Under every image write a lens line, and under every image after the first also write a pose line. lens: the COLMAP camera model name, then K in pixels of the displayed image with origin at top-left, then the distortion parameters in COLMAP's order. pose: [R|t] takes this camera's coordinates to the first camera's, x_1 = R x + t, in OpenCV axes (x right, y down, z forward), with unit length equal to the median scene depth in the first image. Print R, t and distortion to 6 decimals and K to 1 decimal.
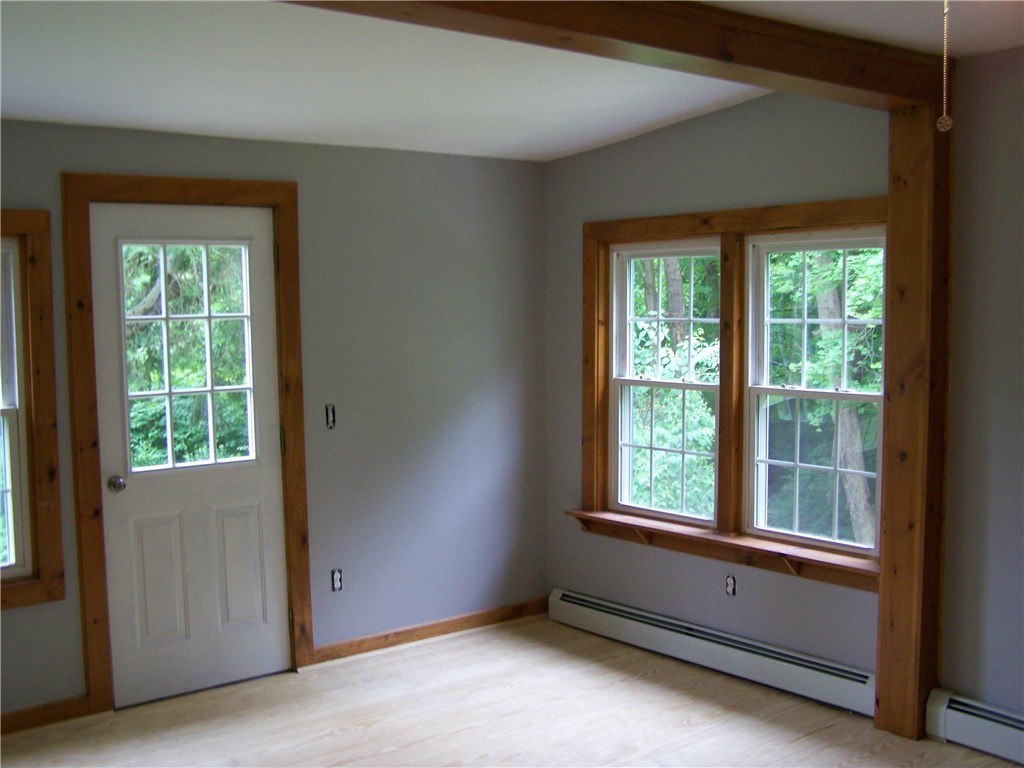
lens RADIAL K [[1141.9, 0, 512.0], [0, 1141.9, 384.0], [0, 0, 1]] dist [-0.215137, 0.332398]
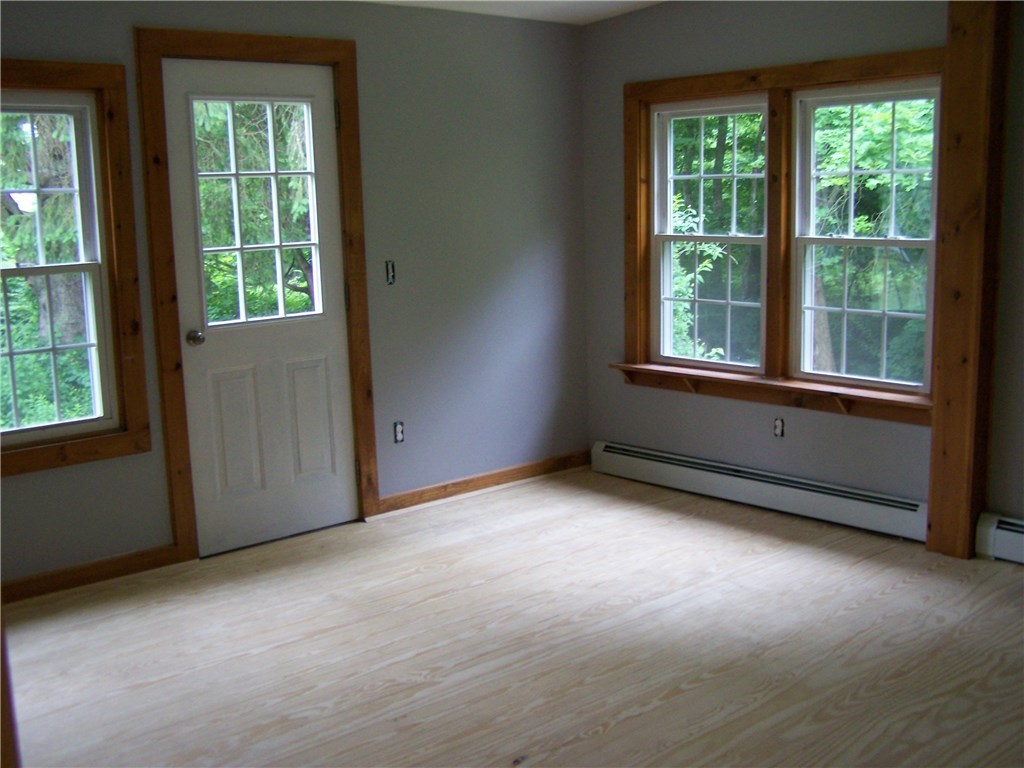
lens RADIAL K [[1141.9, 0, 512.0], [0, 1141.9, 384.0], [0, 0, 1]] dist [-0.215137, 0.332398]
pose [[0.998740, -0.019887, 0.046079, -0.106715], [0.015616, 0.995704, 0.091262, 0.039771], [-0.047696, -0.090428, 0.994760, -0.034126]]
